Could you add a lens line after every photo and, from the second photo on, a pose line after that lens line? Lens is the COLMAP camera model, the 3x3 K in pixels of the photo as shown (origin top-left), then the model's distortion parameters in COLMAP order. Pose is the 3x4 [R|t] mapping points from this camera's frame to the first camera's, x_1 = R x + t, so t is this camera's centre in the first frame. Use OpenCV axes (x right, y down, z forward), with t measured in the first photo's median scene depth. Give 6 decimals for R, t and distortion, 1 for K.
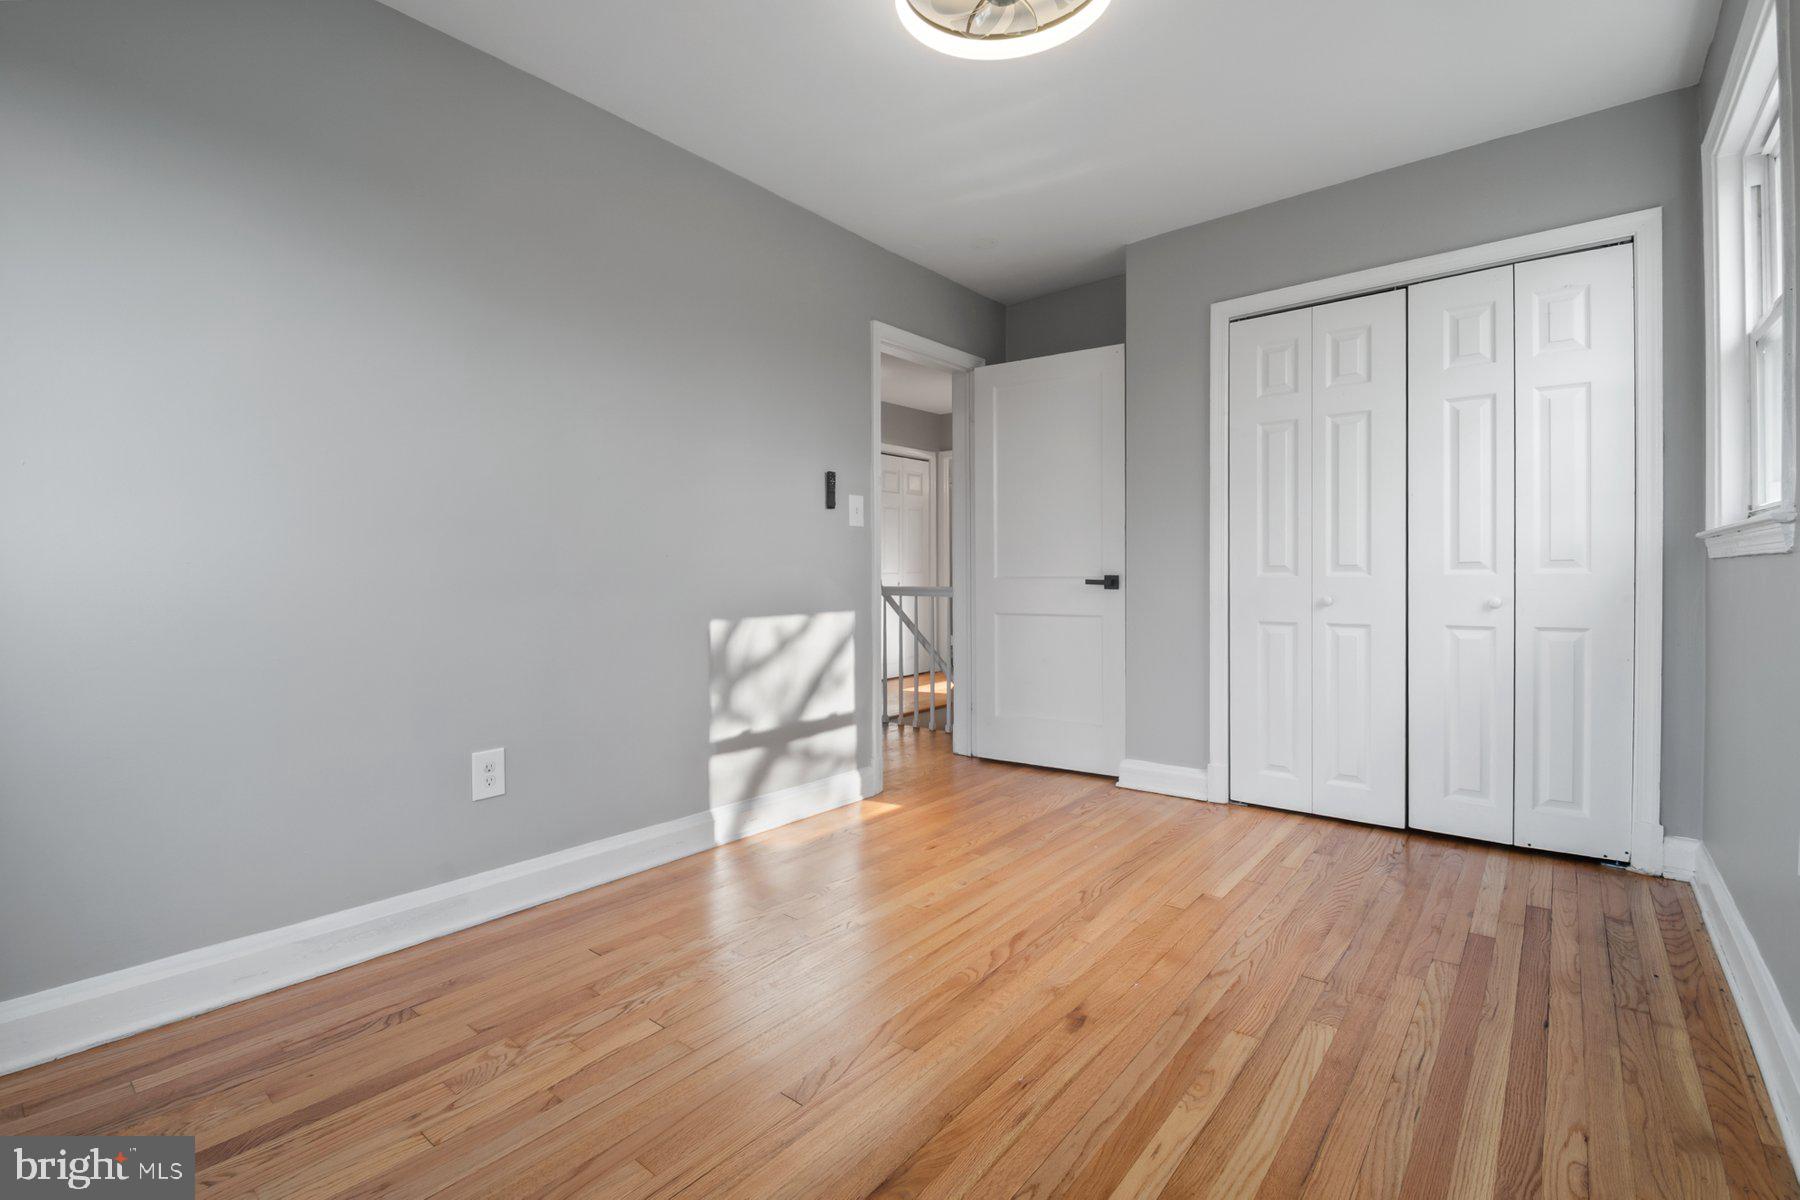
lens RADIAL K [[801.9, 0, 863.6], [0, 801.9, 571.5], [0, 0, 1]] dist [0.002400, -0.010073]
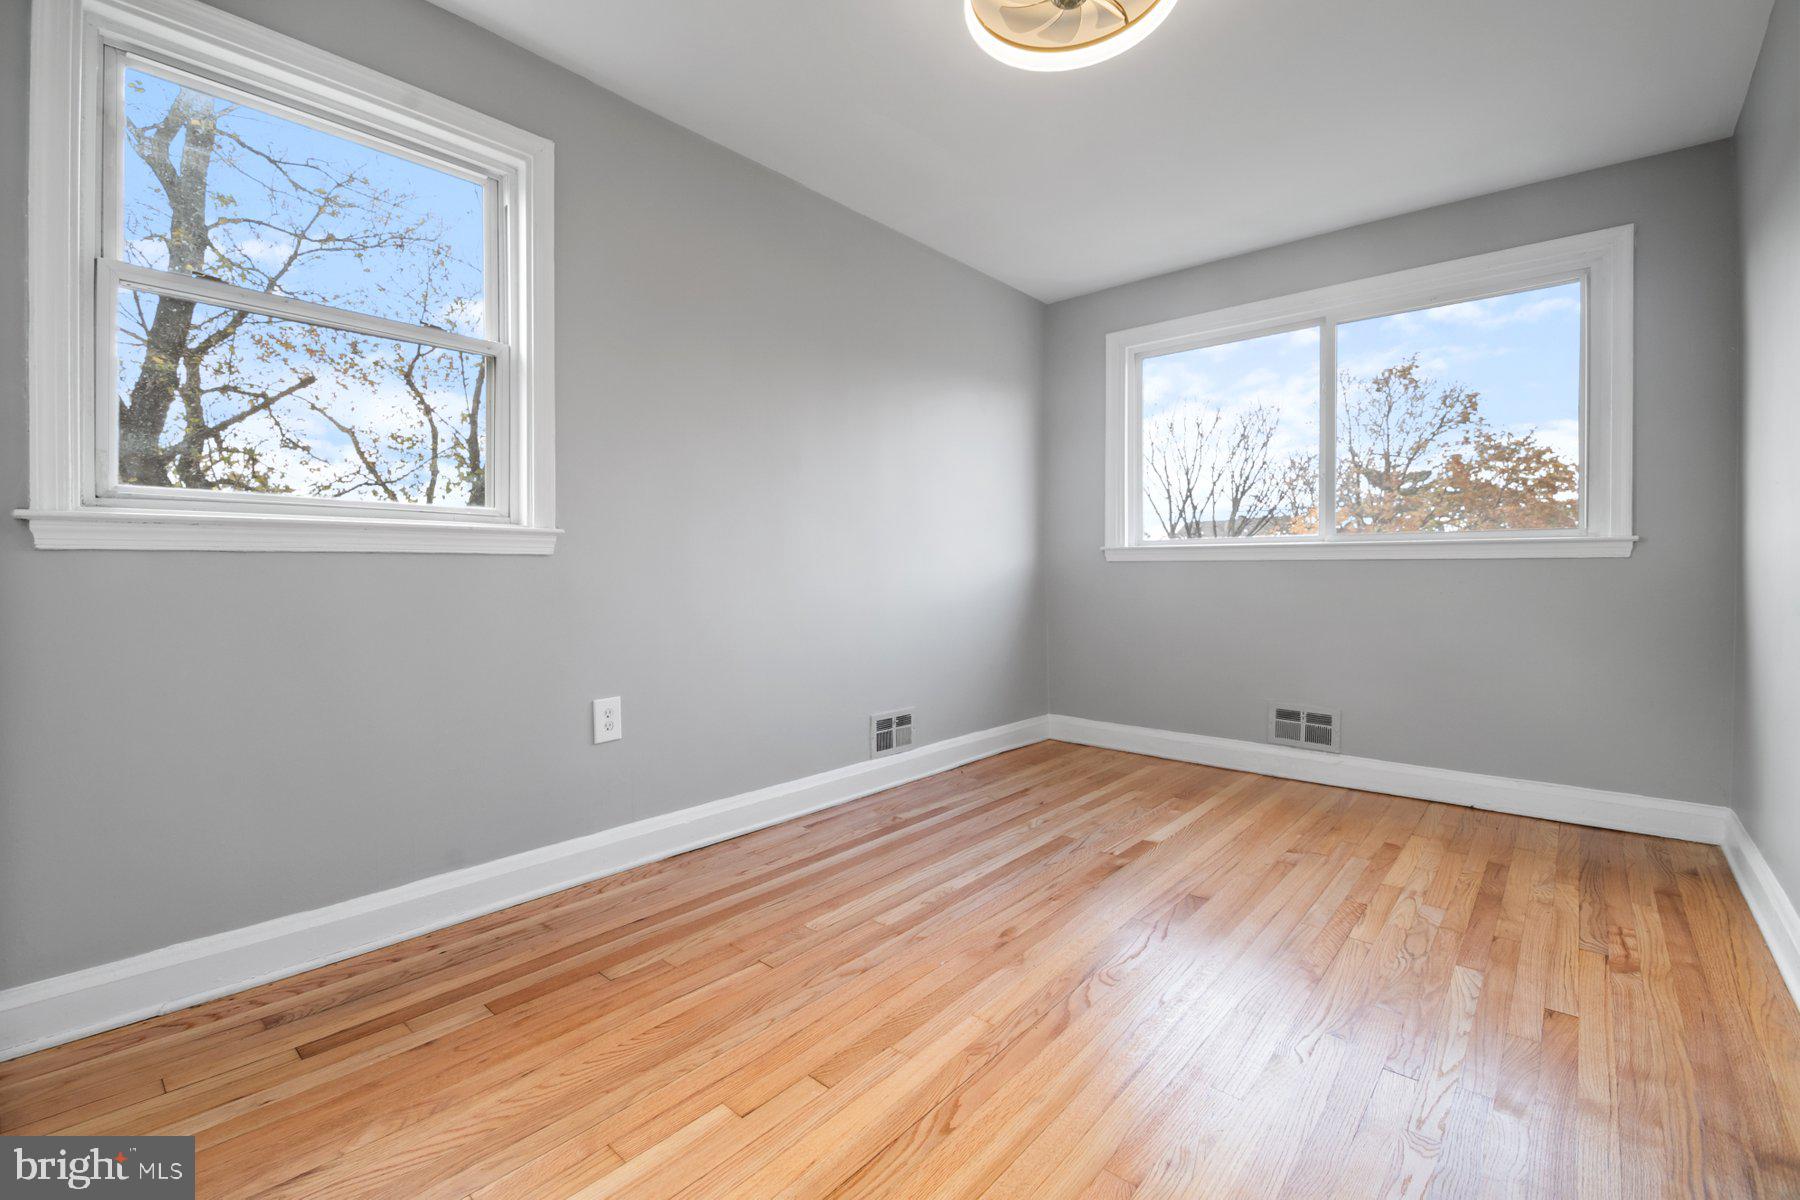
lens RADIAL K [[801.9, 0, 863.6], [0, 801.9, 571.5], [0, 0, 1]] dist [0.002400, -0.010073]
pose [[-0.999545, 0.003701, 0.029927, 0.400094], [0.003837, 0.999983, 0.004481, 0.003298], [-0.029910, 0.004594, -0.999542, 1.990485]]
